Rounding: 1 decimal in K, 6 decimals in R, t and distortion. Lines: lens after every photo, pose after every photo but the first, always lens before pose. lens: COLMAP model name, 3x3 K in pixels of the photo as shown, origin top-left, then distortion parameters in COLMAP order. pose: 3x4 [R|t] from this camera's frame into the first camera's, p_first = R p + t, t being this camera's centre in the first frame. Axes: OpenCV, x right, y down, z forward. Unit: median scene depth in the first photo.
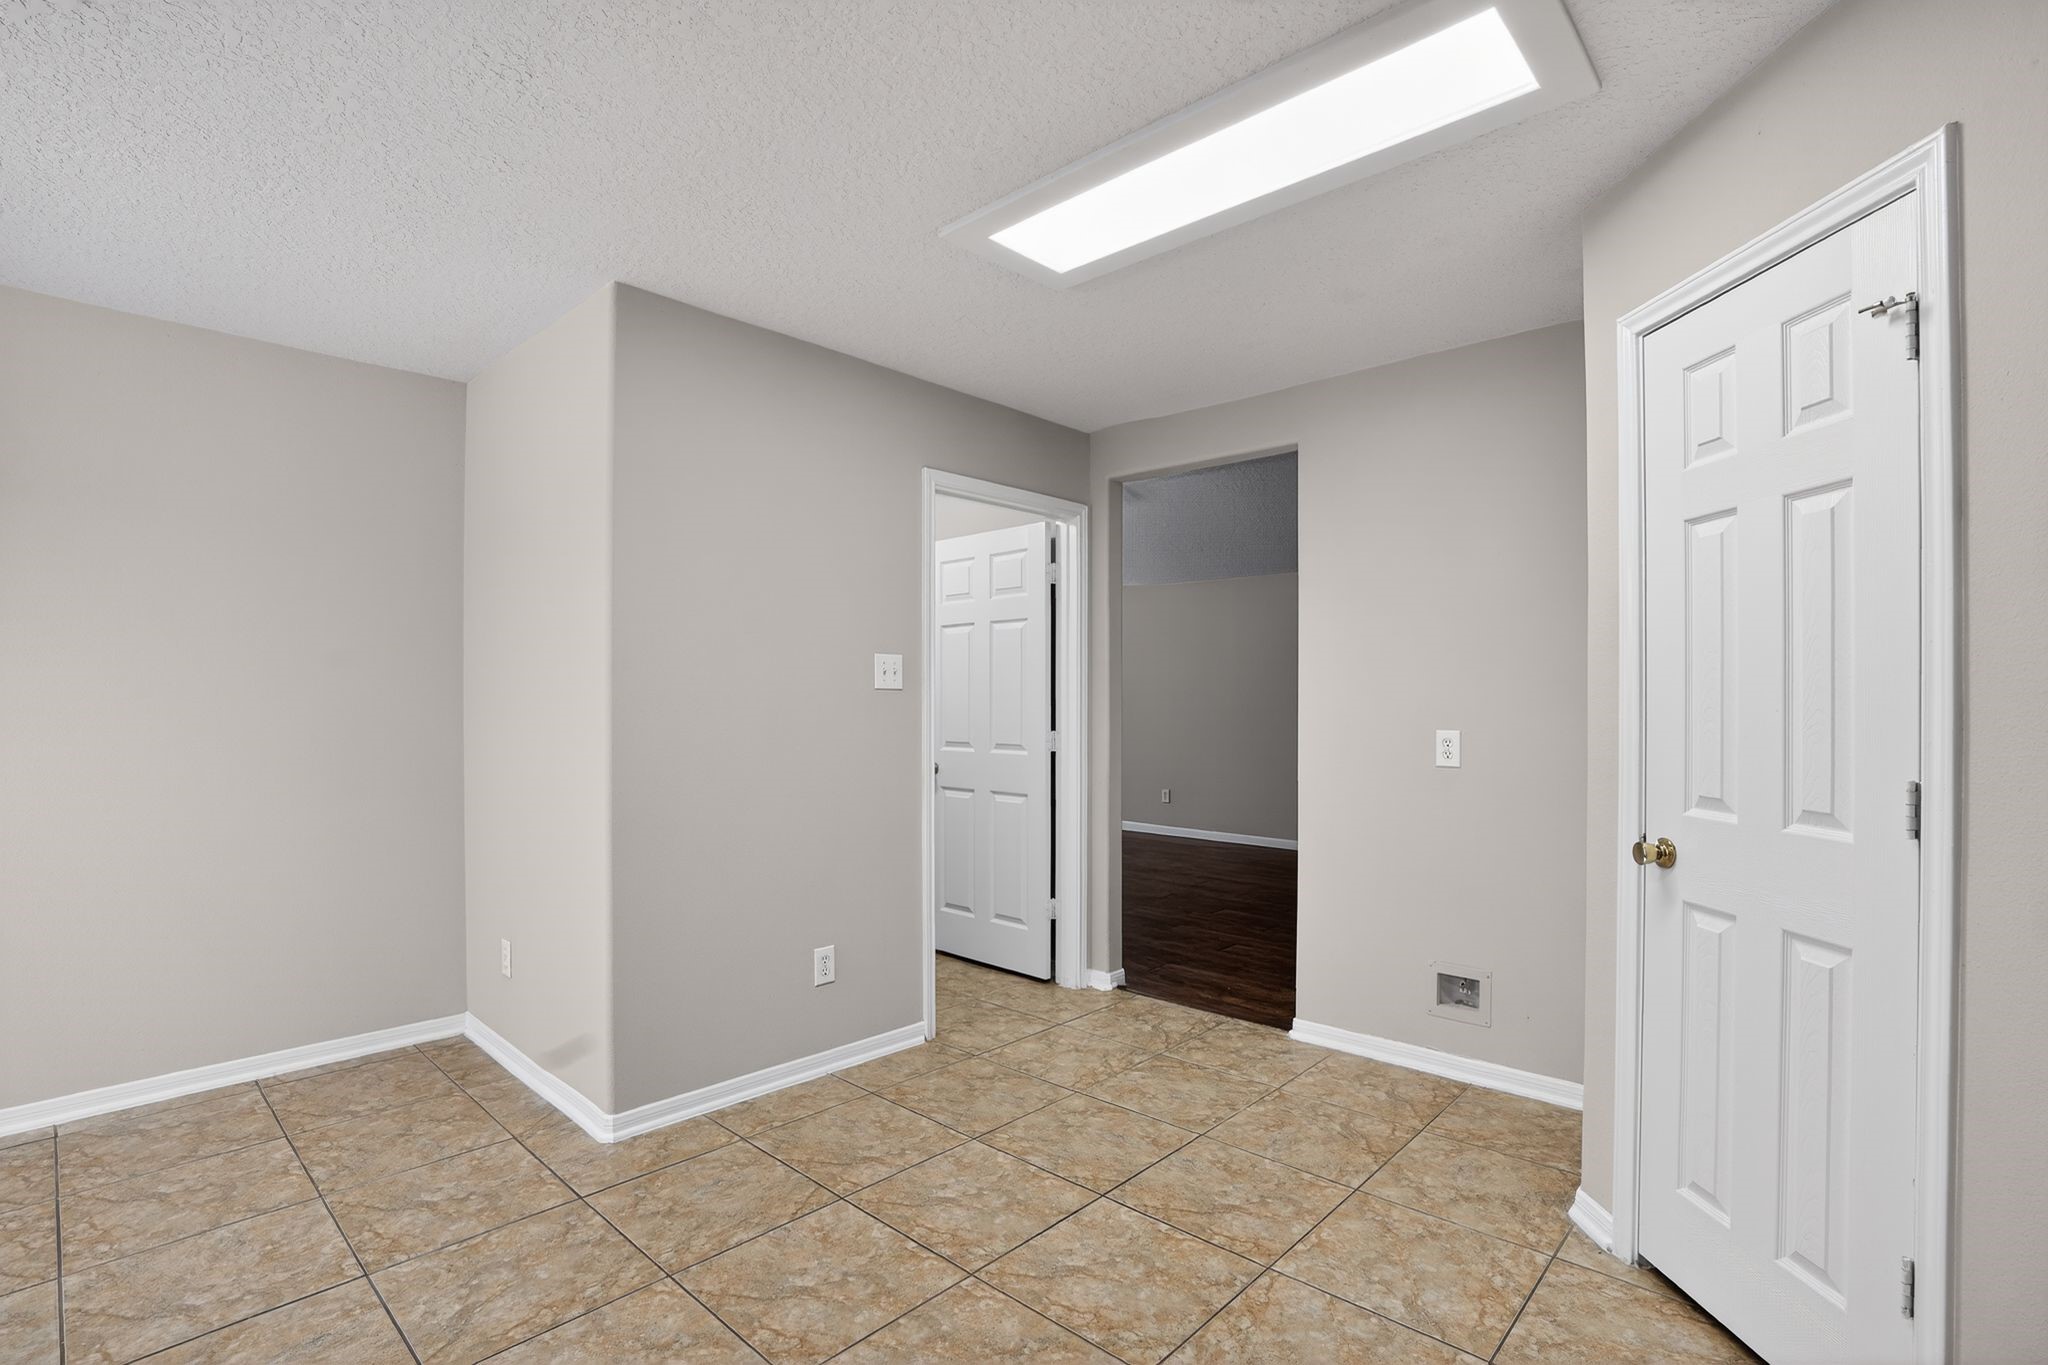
lens RADIAL K [[952.9, 0, 1008.9], [0, 952.9, 695.8], [0, 0, 1]] dist [-0.056916, 0.016232]
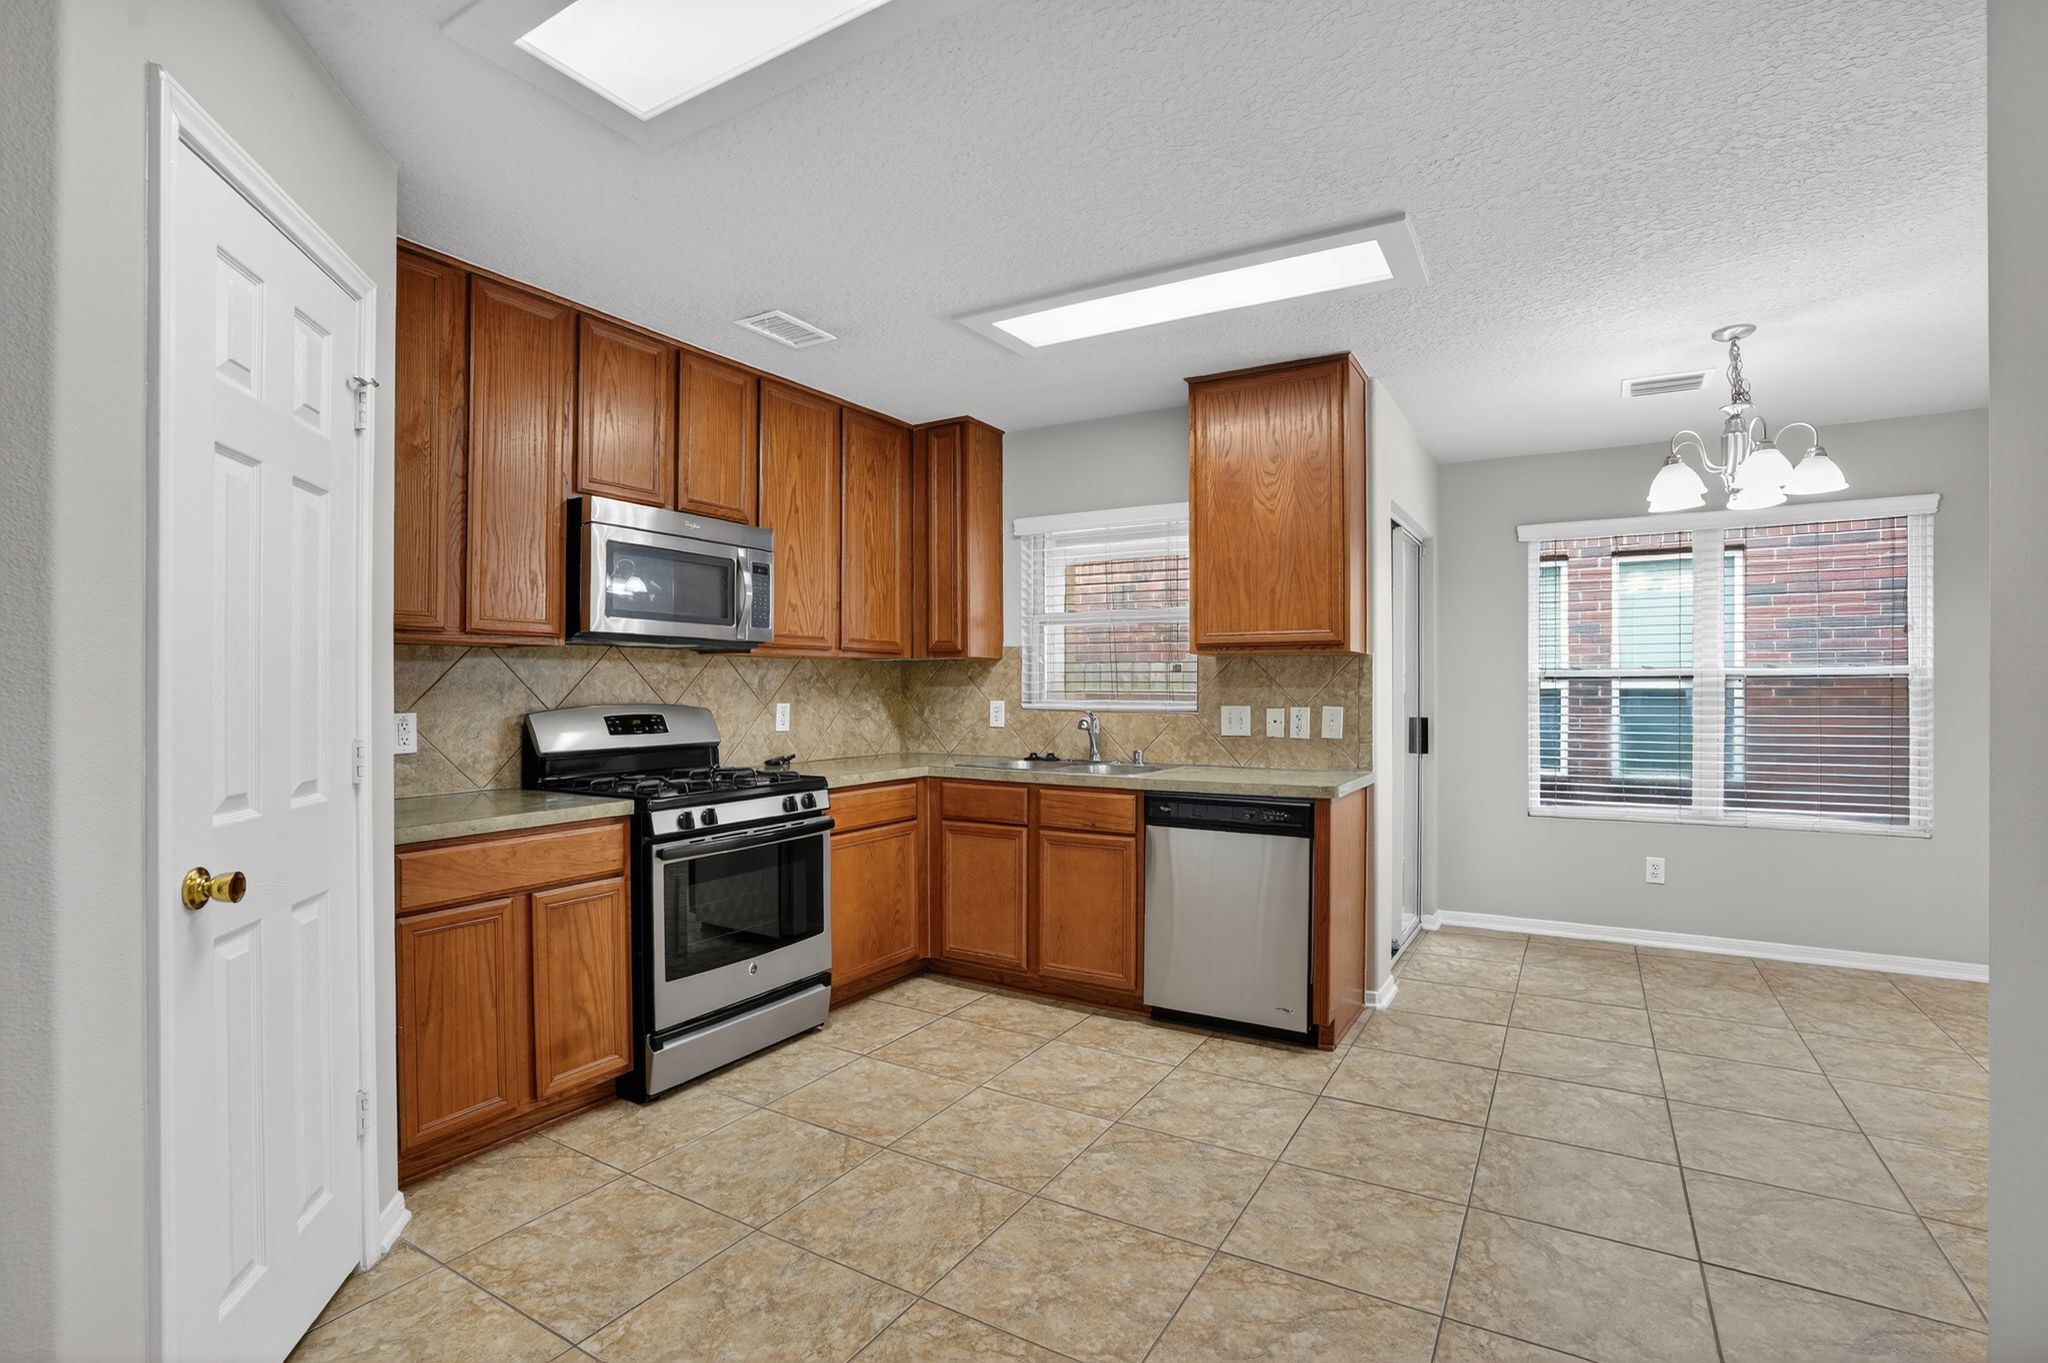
lens RADIAL K [[952.9, 0, 1020.2], [0, 952.9, 685.7], [0, 0, 1]] dist [-0.056916, 0.016232]
pose [[-0.978470, -0.003314, -0.206365, 0.178030], [-0.001419, 0.999955, -0.009329, 0.014100], [0.206386, -0.008835, -0.978431, 1.424288]]
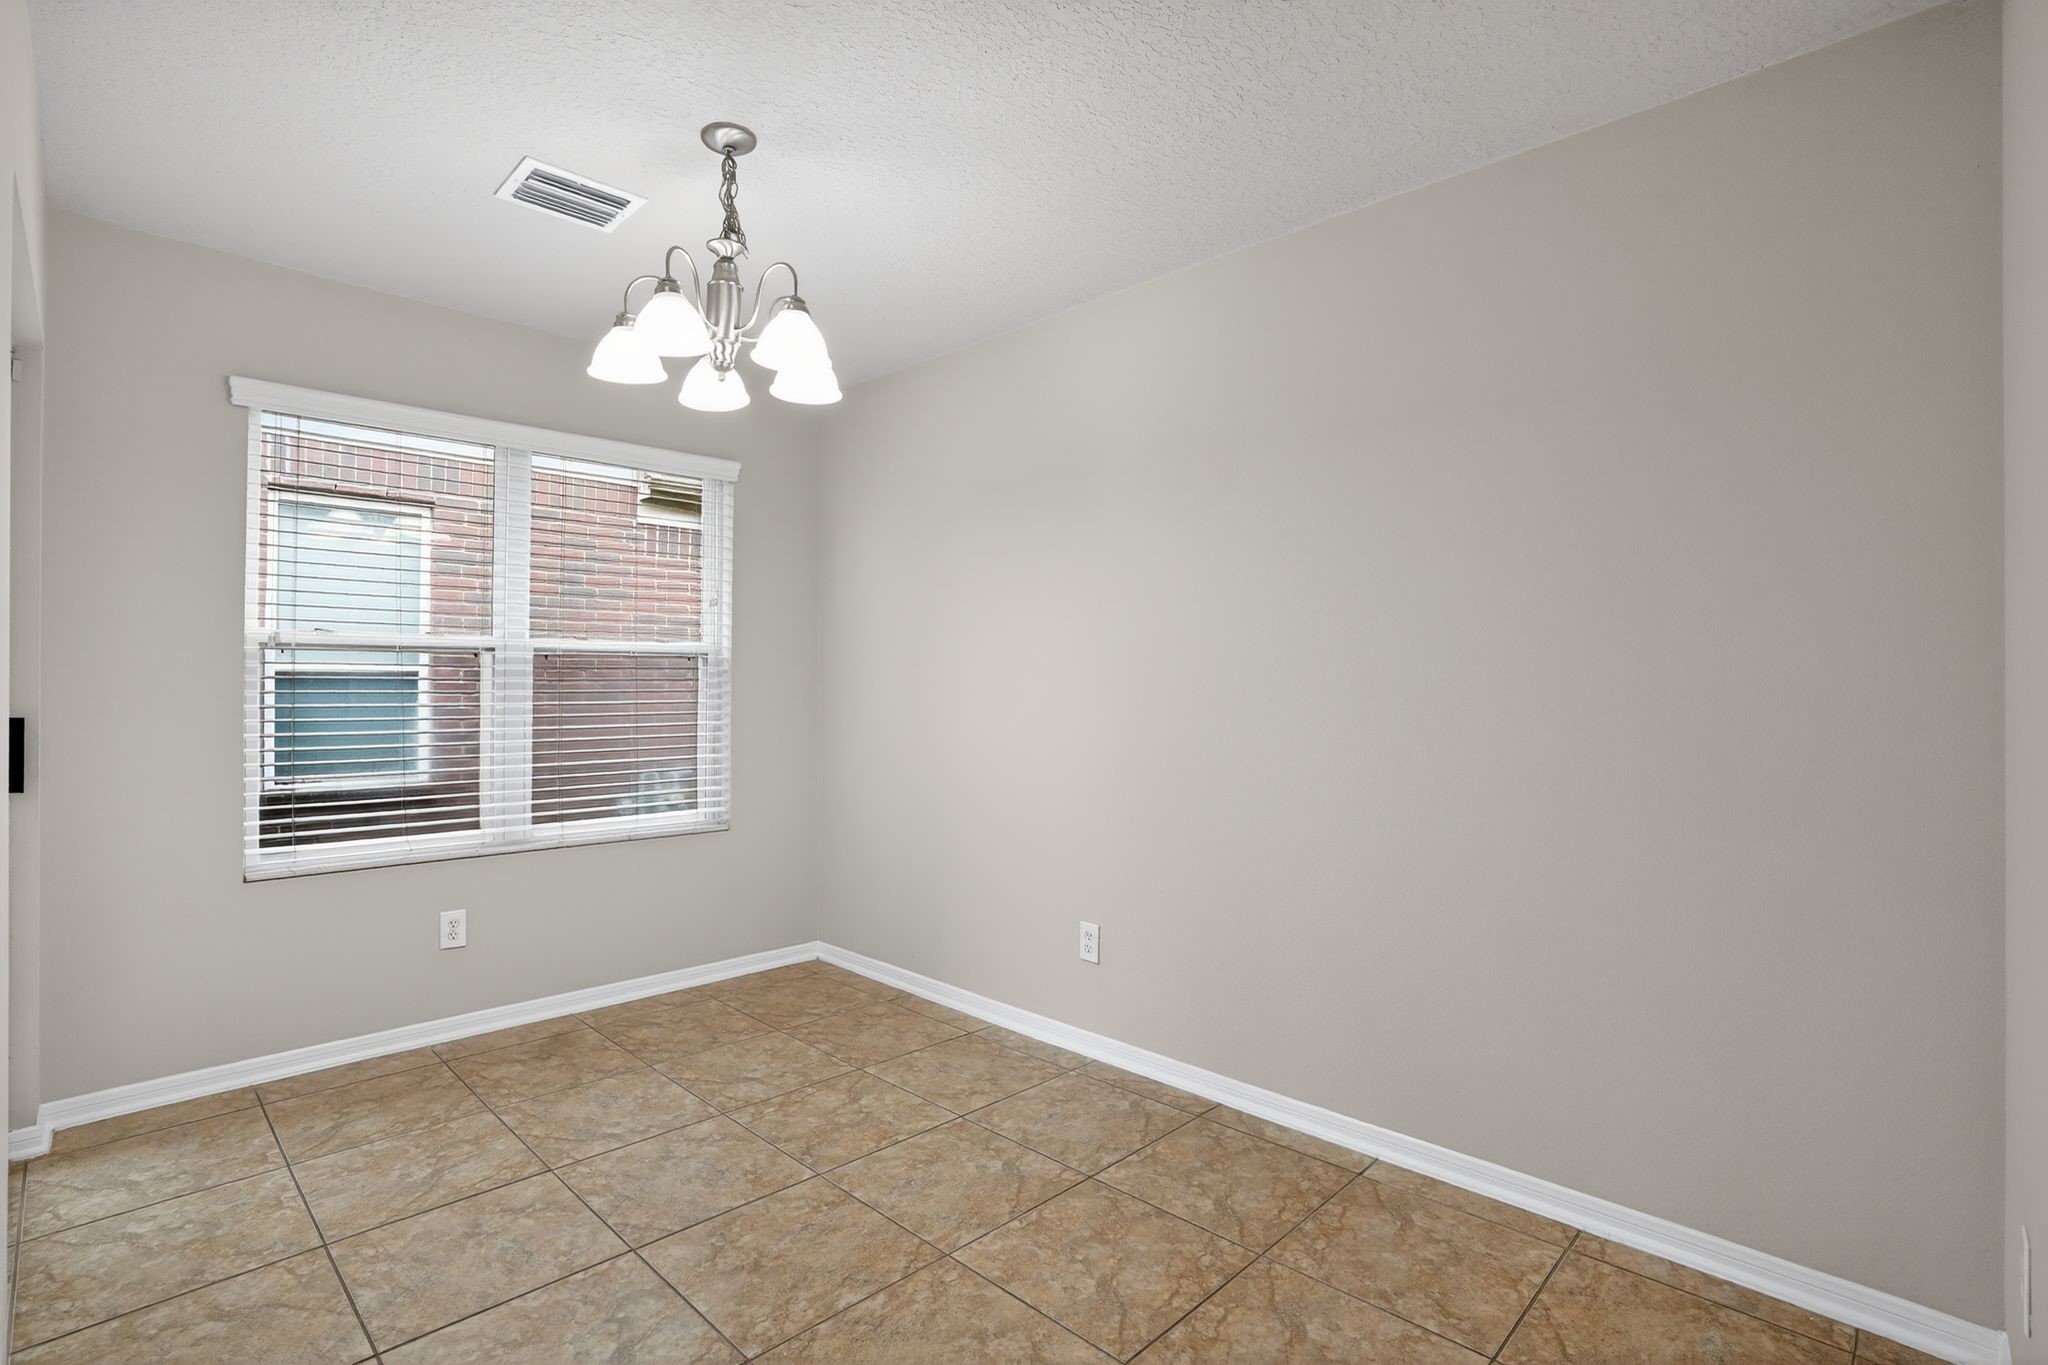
lens RADIAL K [[952.9, 0, 1007.6], [0, 952.9, 680.7], [0, 0, 1]] dist [-0.056916, 0.016232]
pose [[-0.023670, -0.006460, -0.999699, -0.161927], [-0.004575, 0.999969, -0.006354, 0.026984], [0.999709, 0.004423, -0.023699, 0.702907]]
